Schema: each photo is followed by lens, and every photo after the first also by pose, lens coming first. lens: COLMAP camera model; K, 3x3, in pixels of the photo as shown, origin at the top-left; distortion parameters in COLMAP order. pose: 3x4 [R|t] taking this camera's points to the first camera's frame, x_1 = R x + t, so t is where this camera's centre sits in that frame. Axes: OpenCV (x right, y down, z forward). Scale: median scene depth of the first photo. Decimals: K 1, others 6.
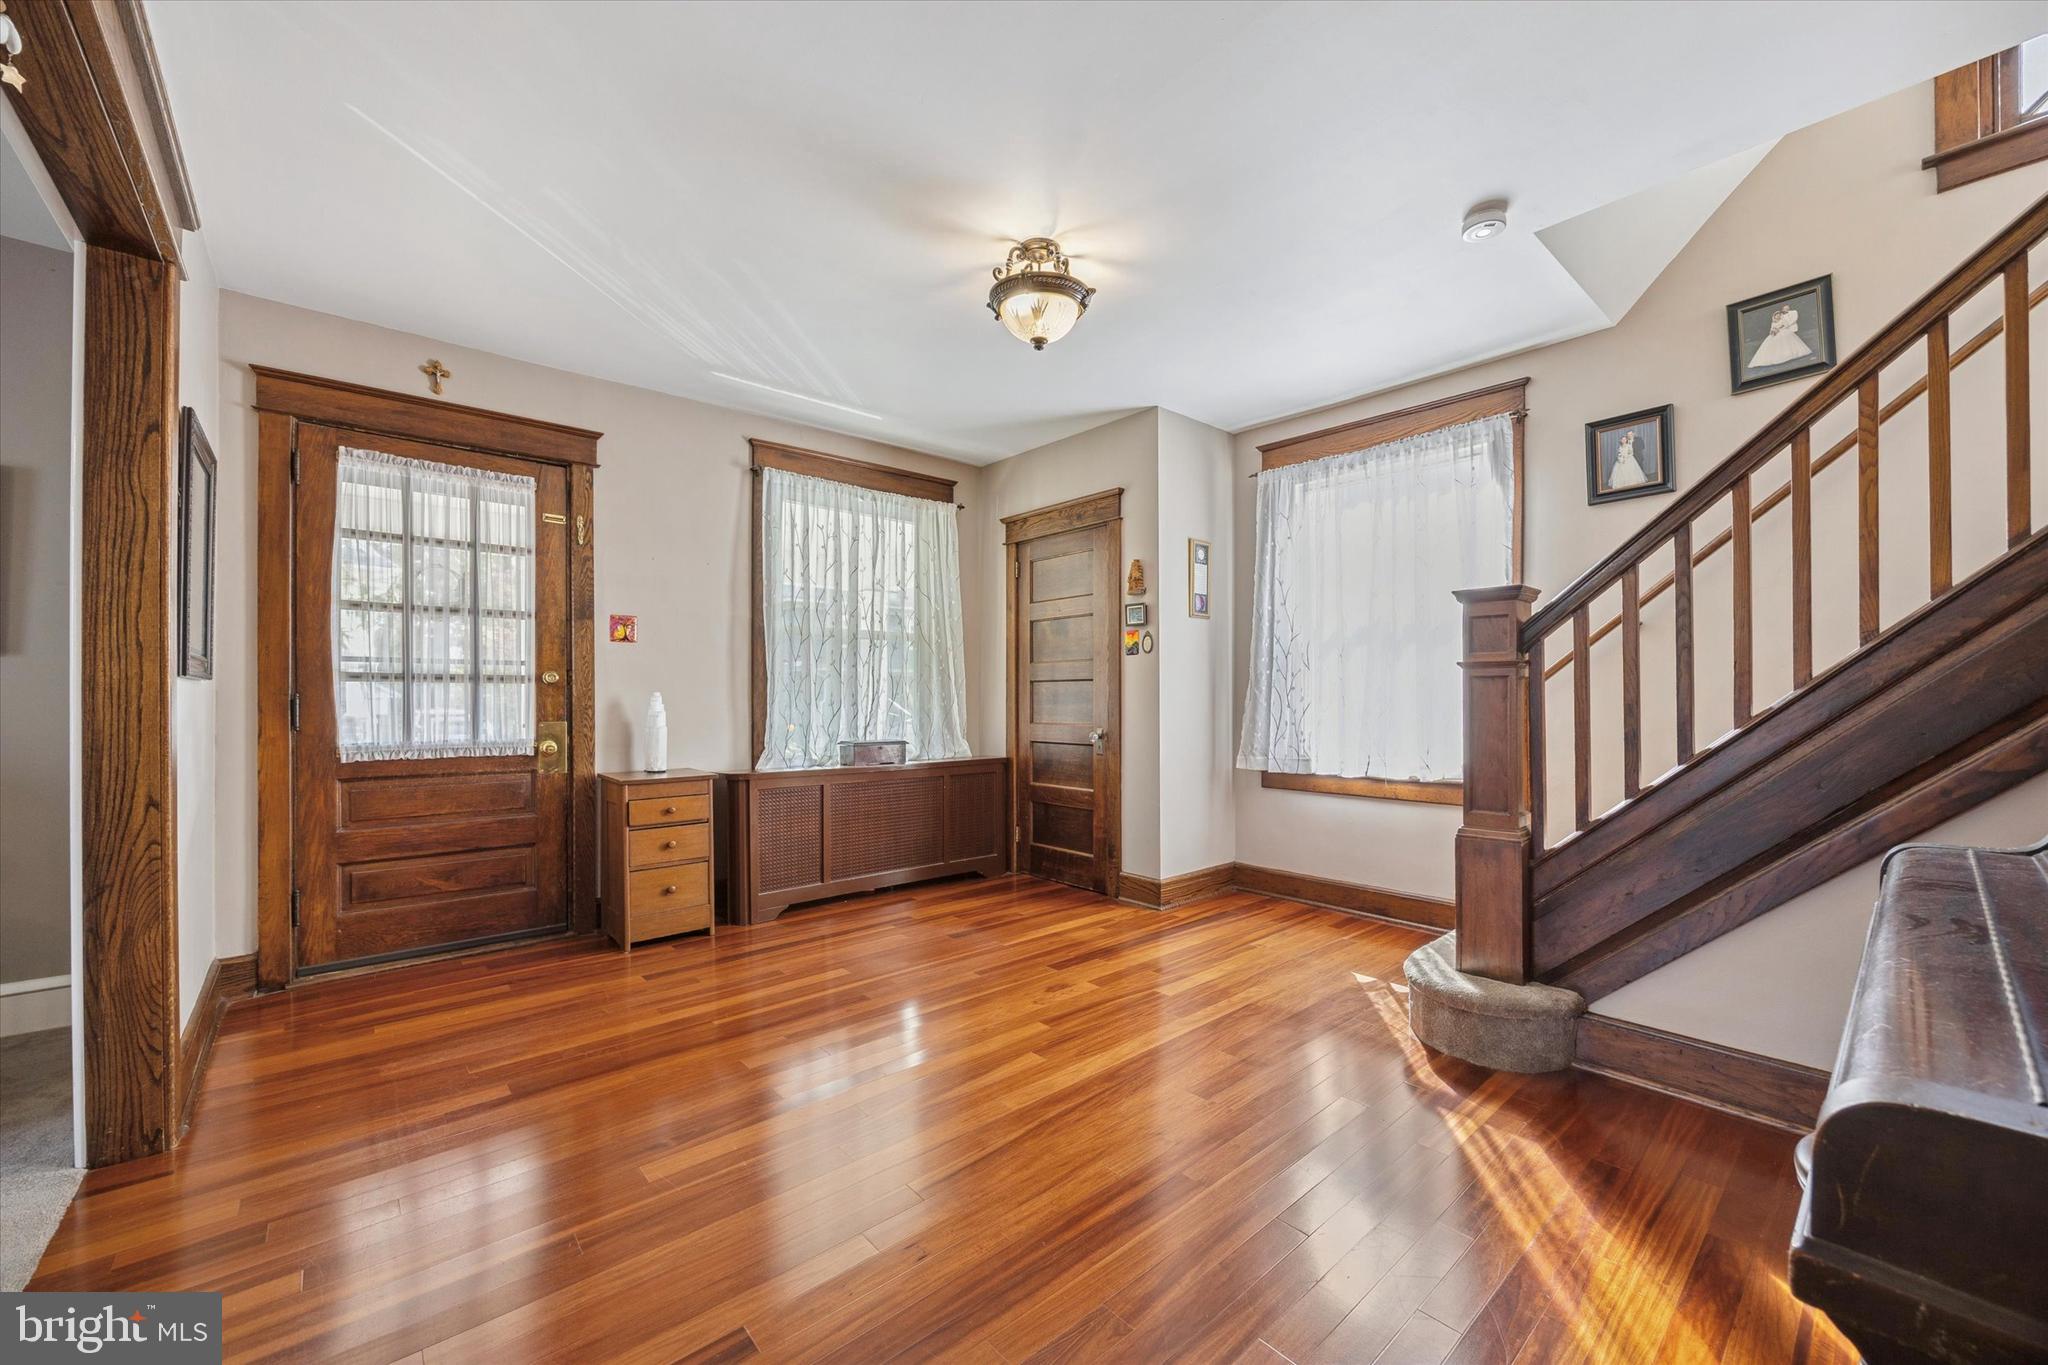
lens RADIAL K [[790.8, 0, 1031.7], [0, 790.8, 695.0], [0, 0, 1]] dist [-0.001904, 0.000007]
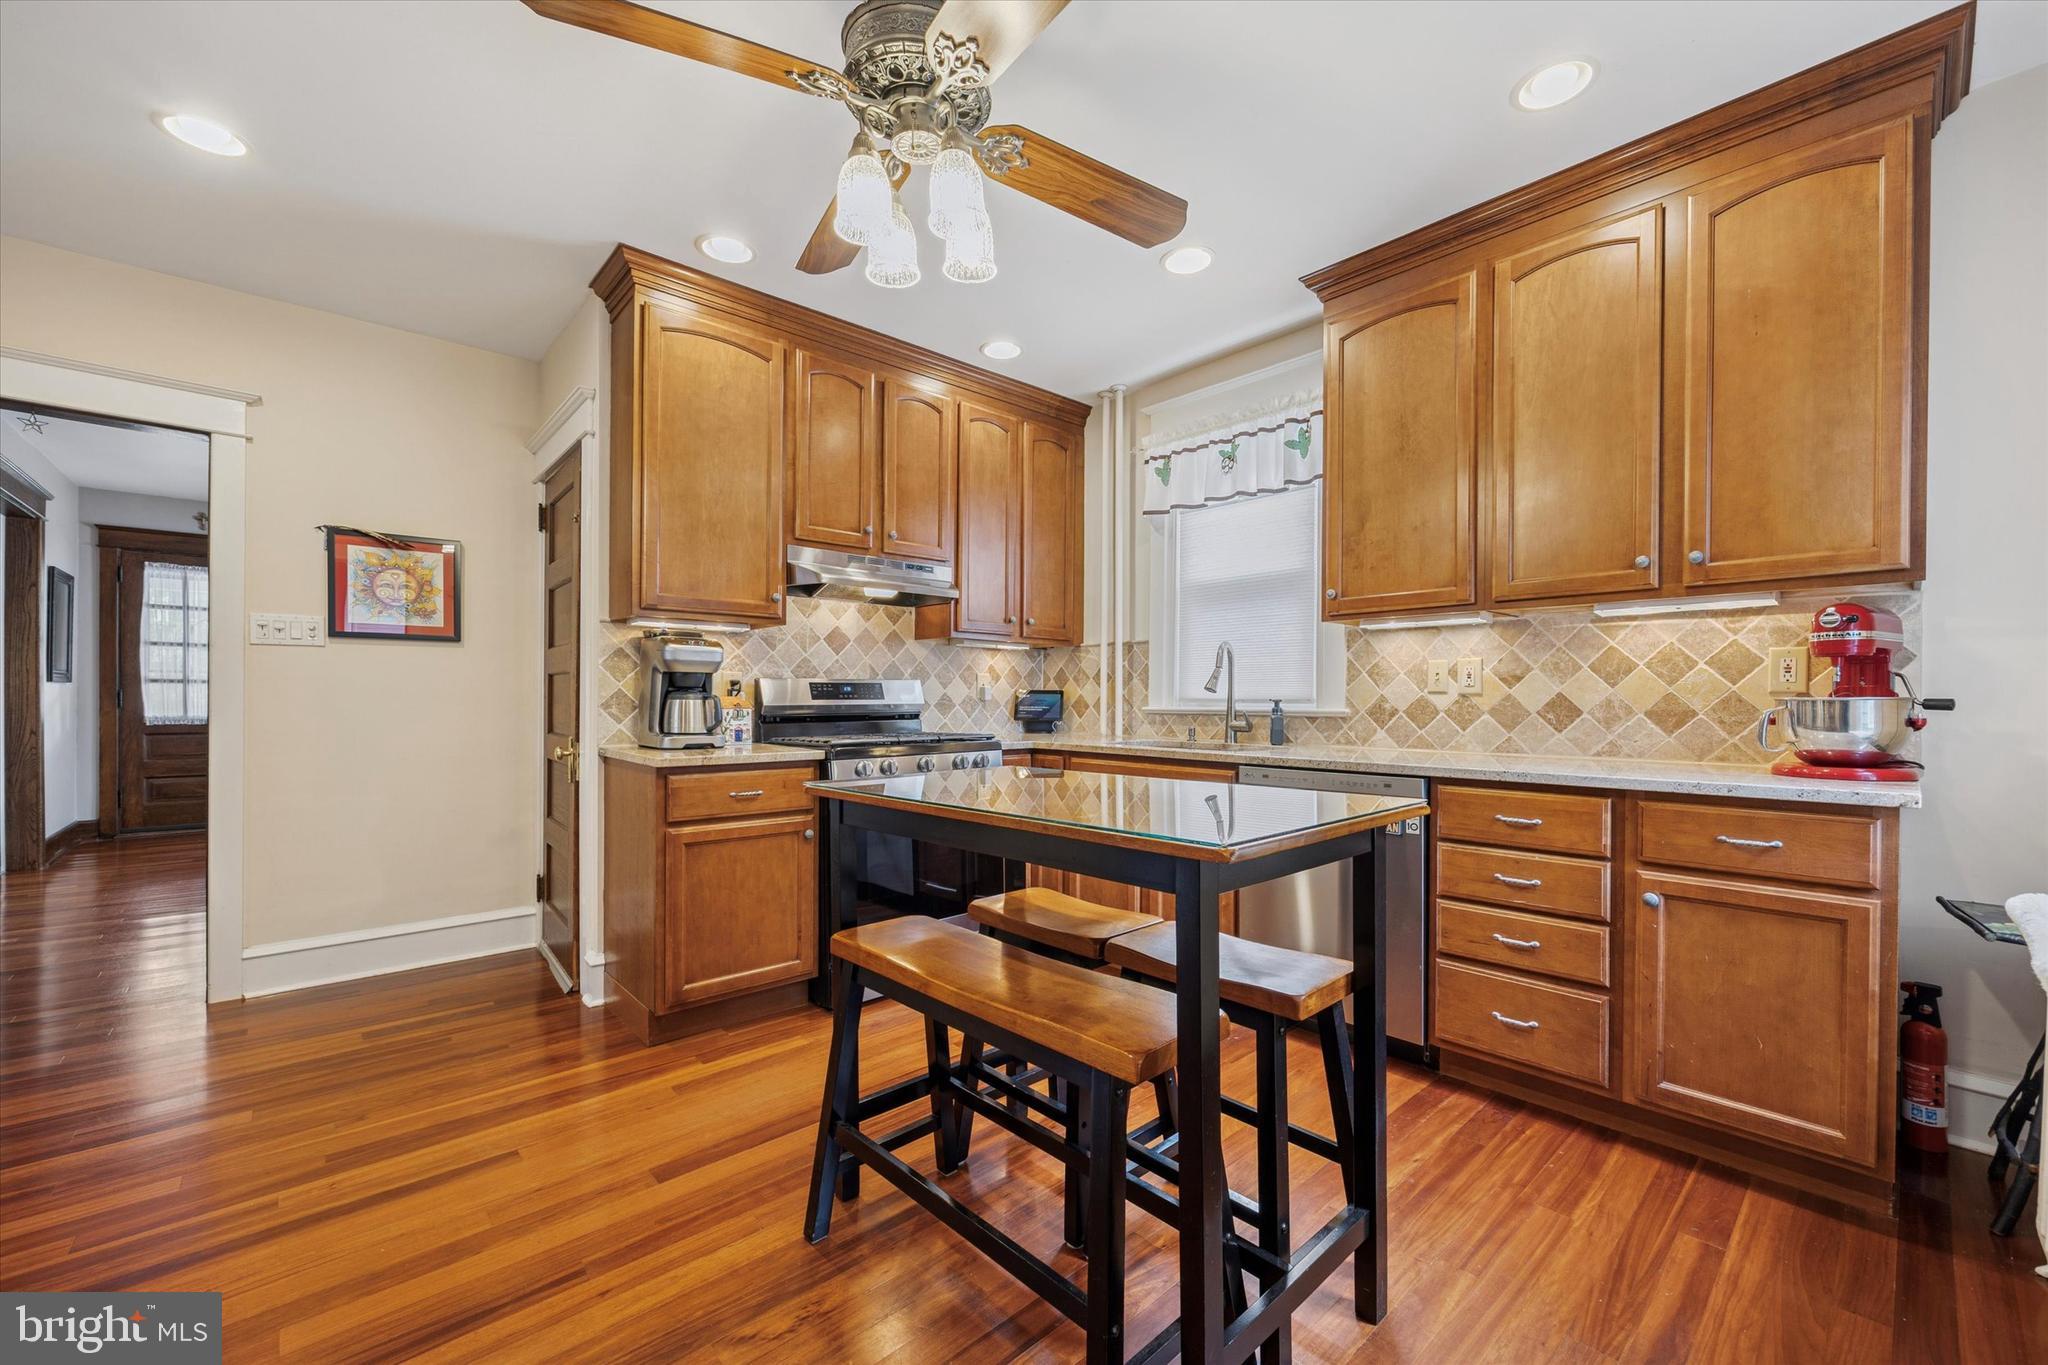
lens RADIAL K [[790.8, 0, 1015.0], [0, 790.8, 696.3], [0, 0, 1]] dist [-0.001904, 0.000007]
pose [[0.999836, 0.002604, 0.017904, 1.034914], [-0.002653, 0.999993, 0.002712, 0.003189], [-0.017896, -0.002759, 0.999836, -0.824570]]
